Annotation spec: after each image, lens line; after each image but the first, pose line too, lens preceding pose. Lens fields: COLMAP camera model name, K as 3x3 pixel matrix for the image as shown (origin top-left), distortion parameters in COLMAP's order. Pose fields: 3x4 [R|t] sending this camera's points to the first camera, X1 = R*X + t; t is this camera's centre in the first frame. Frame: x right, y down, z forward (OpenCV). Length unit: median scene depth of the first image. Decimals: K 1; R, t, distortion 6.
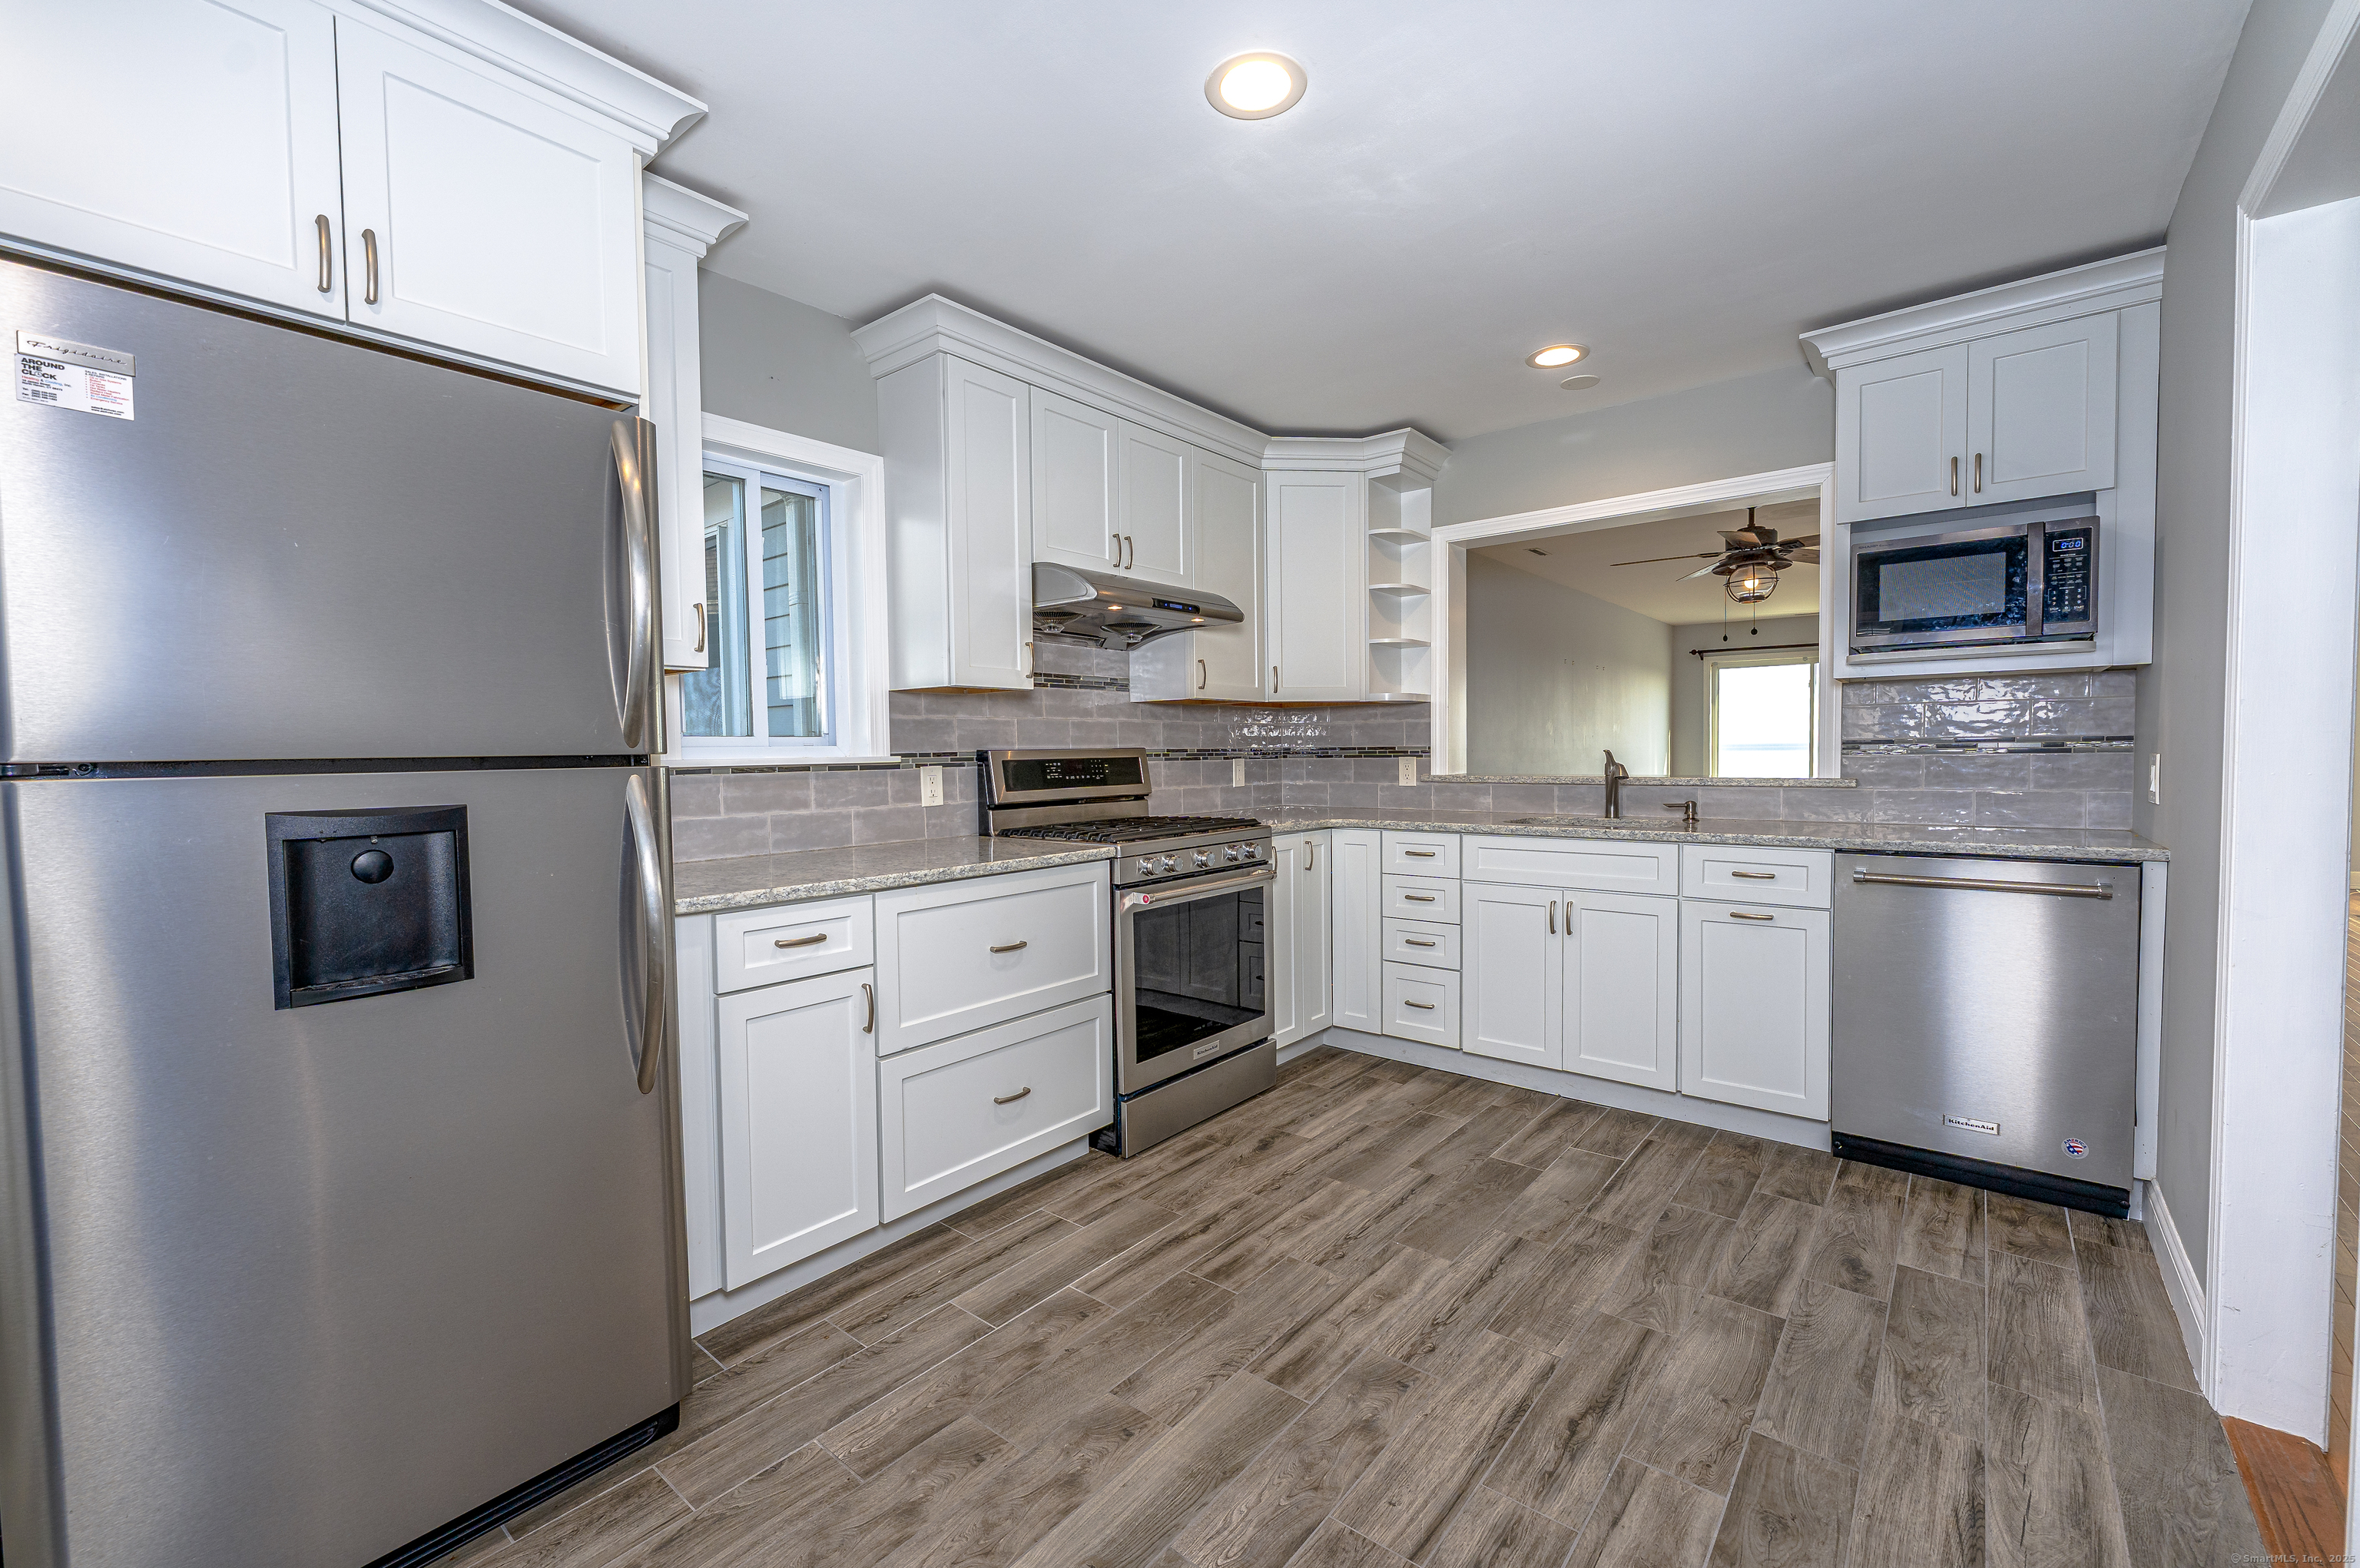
lens RADIAL K [[967.7, 0, 1183.5], [0, 967.7, 783.8], [0, 0, 1]] dist [0.000472, 0.000243]
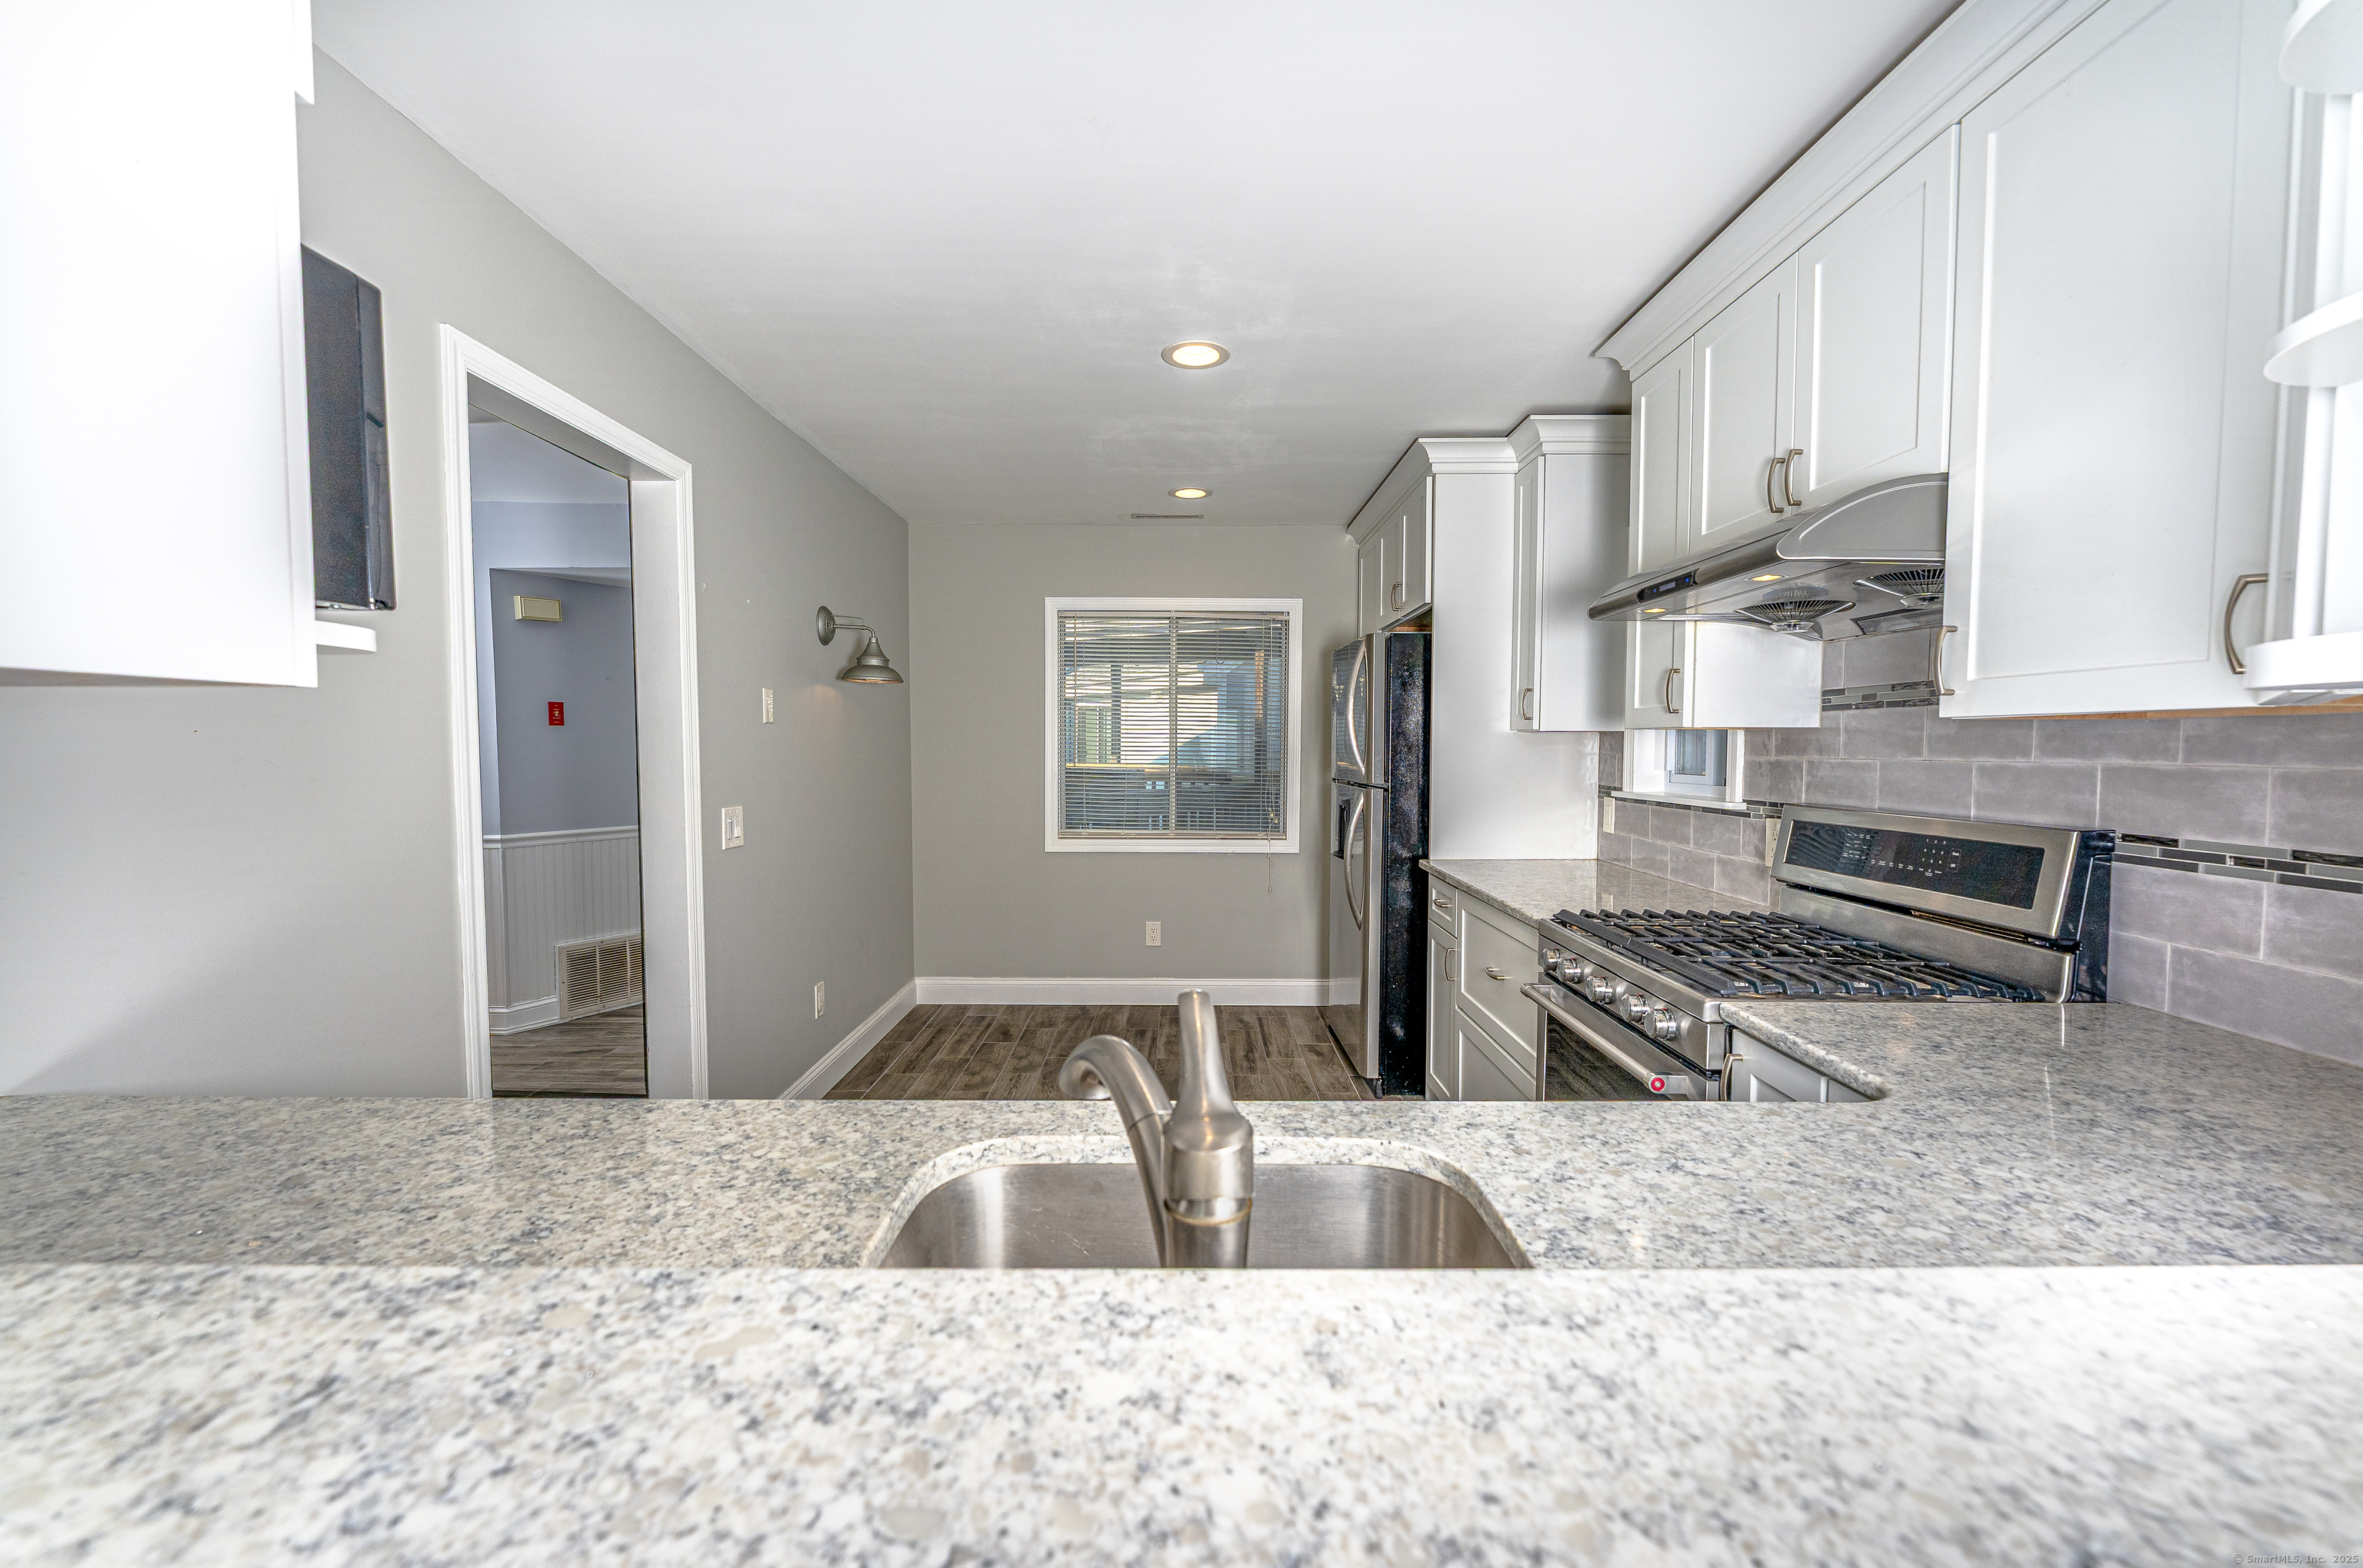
lens RADIAL K [[968.8, 0, 1181.3], [0, 968.8, 783.7], [0, 0, 1]] dist [0.000472, 0.000243]
pose [[-0.773207, 0.034316, -0.633225, 0.700714], [-0.017449, 0.997005, 0.075337, -0.109968], [0.633914, 0.069300, -0.770293, 1.447320]]
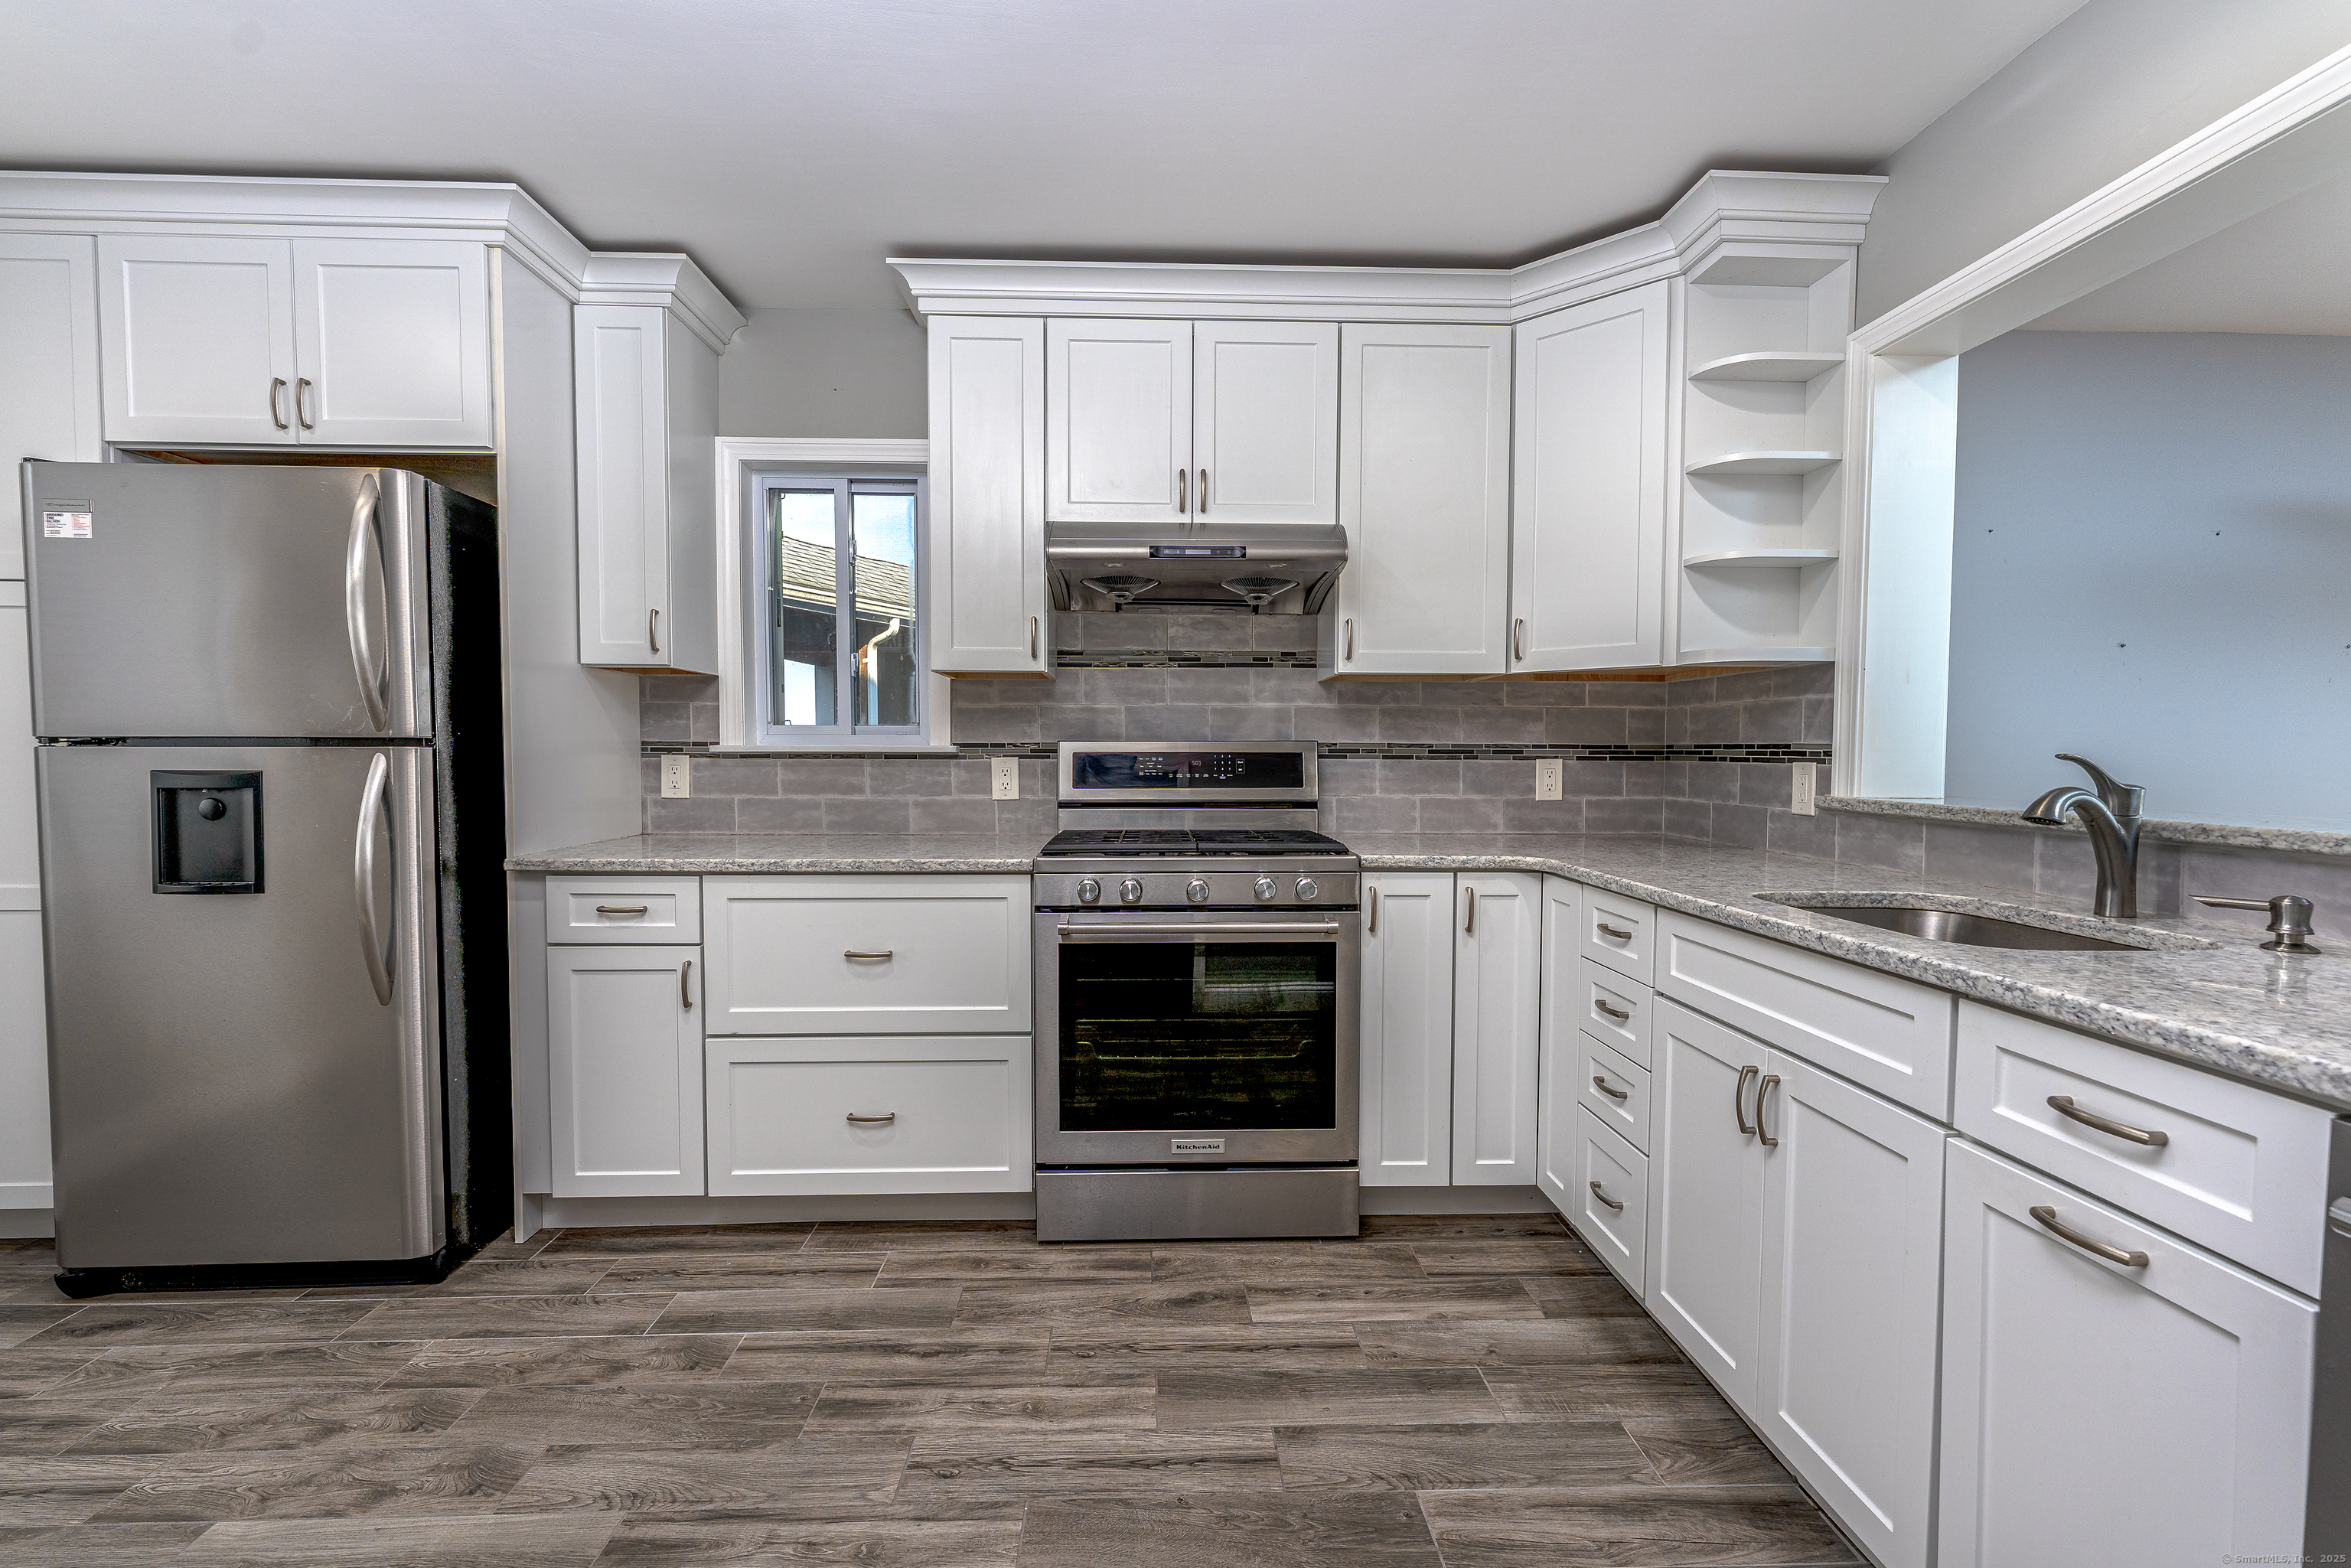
lens RADIAL K [[1008.7, 0, 1171.2], [0, 1008.7, 789.9], [0, 0, 1]] dist [-0.000324, 0.000269]
pose [[0.663079, 0.045935, -0.747139, 0.642674], [-0.037980, 0.998894, 0.027706, -0.021786], [0.747586, 0.010005, 0.664090, 0.521499]]
